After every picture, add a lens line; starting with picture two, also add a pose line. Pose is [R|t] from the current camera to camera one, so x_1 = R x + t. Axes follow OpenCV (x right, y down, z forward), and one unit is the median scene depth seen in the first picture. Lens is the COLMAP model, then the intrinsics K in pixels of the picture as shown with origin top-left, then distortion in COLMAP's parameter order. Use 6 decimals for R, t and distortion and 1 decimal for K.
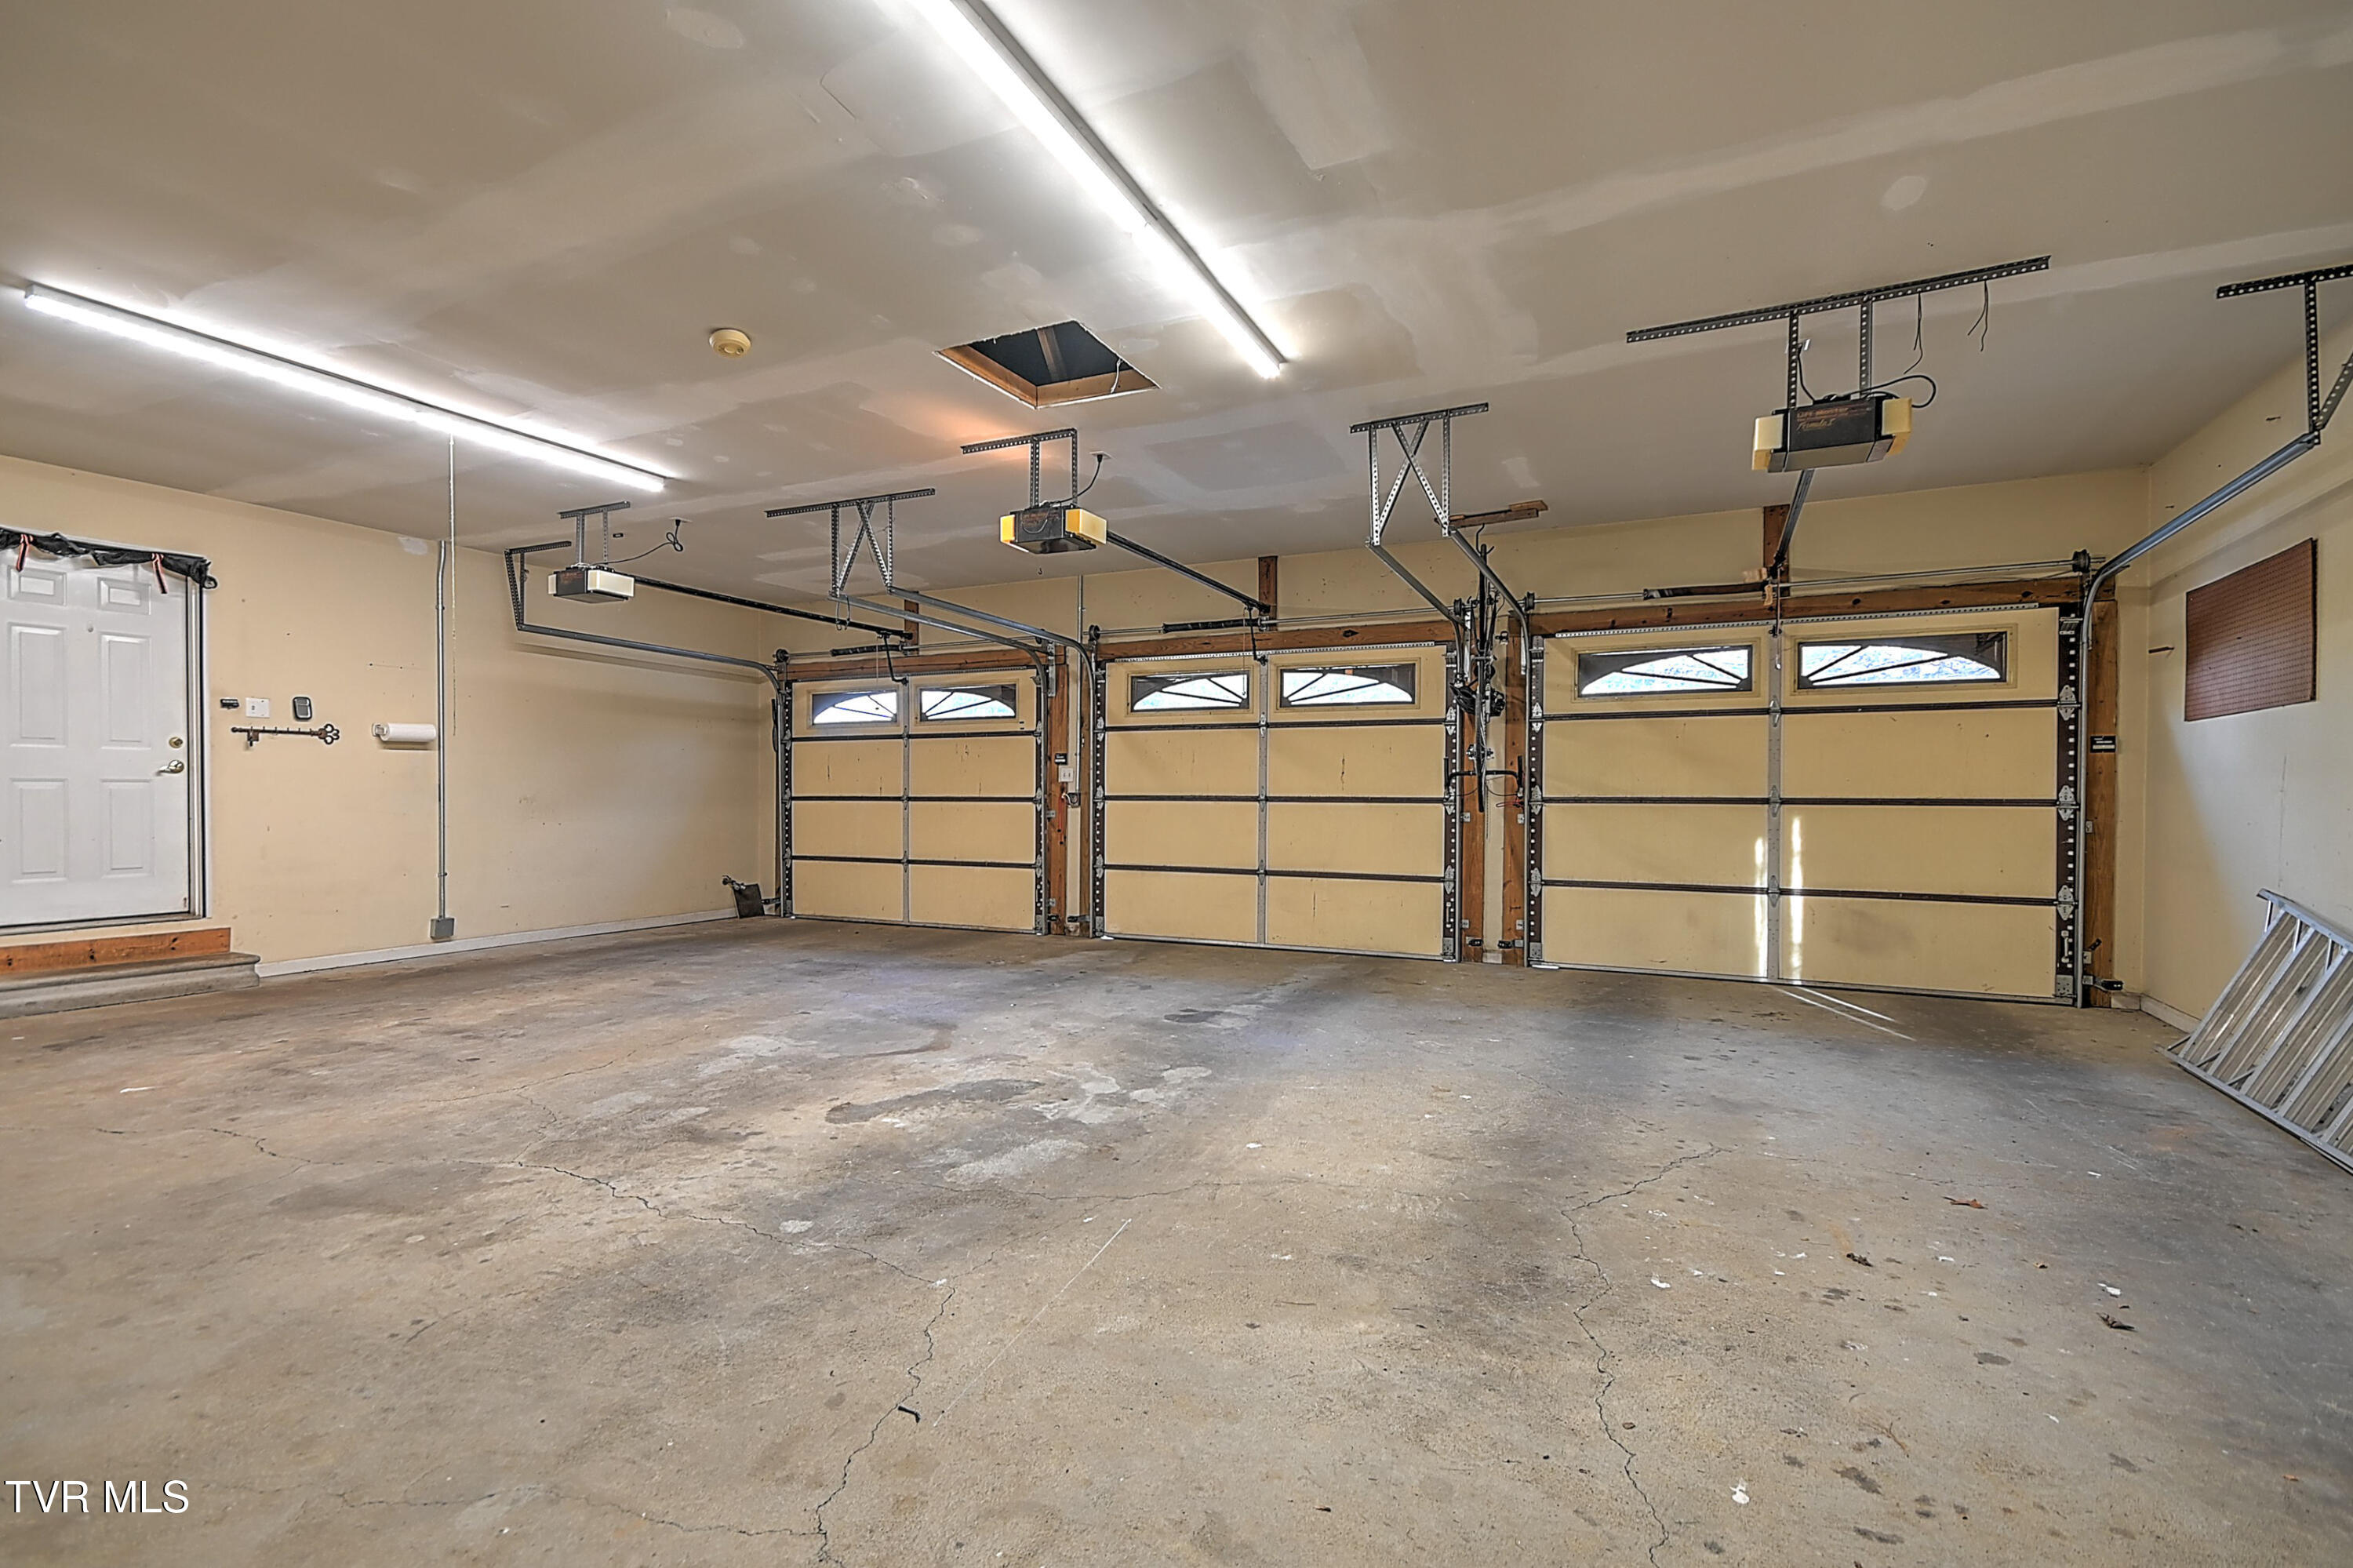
lens RADIAL K [[1111.1, 0, 1161.9], [0, 1111.1, 787.0], [0, 0, 1]] dist [0.024824, -0.004055]
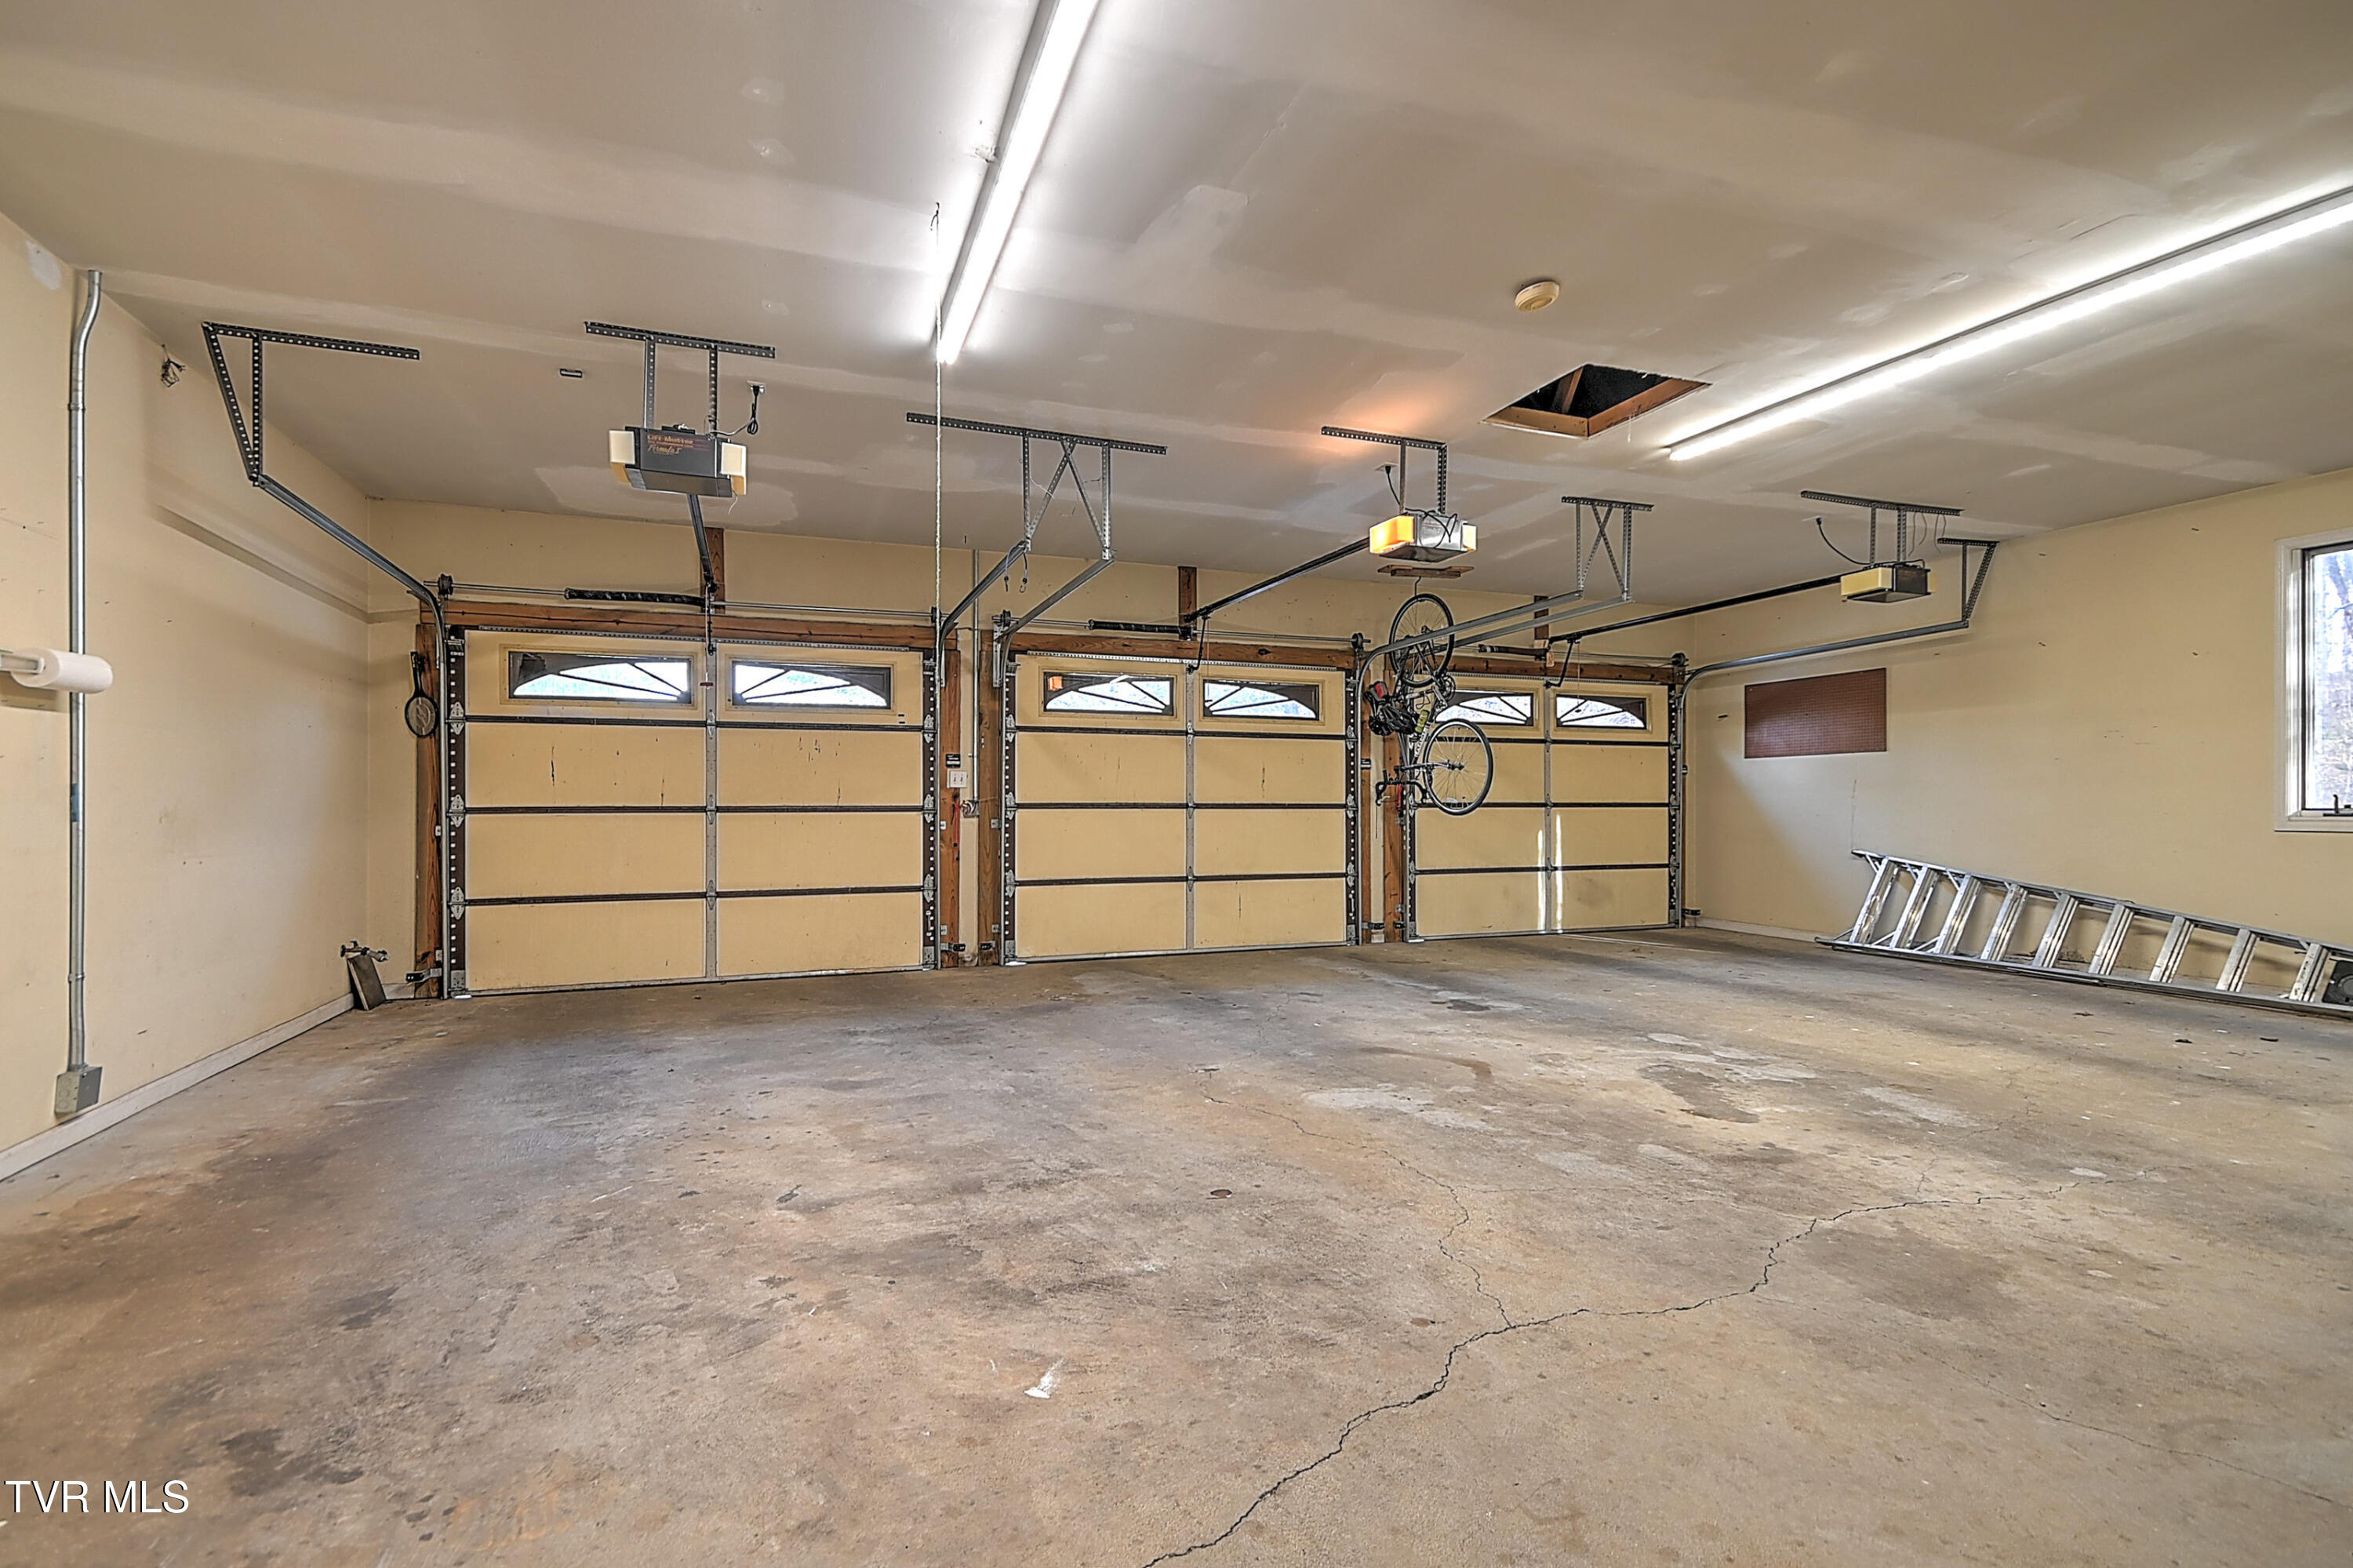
lens RADIAL K [[1111.1, 0, 1172.6], [0, 1111.1, 786.0], [0, 0, 1]] dist [0.024824, -0.004055]
pose [[0.671488, 0.007278, 0.740980, -0.727763], [-0.001361, 0.999962, -0.008588, 0.001324], [-0.741014, 0.004759, 0.671473, 0.362474]]
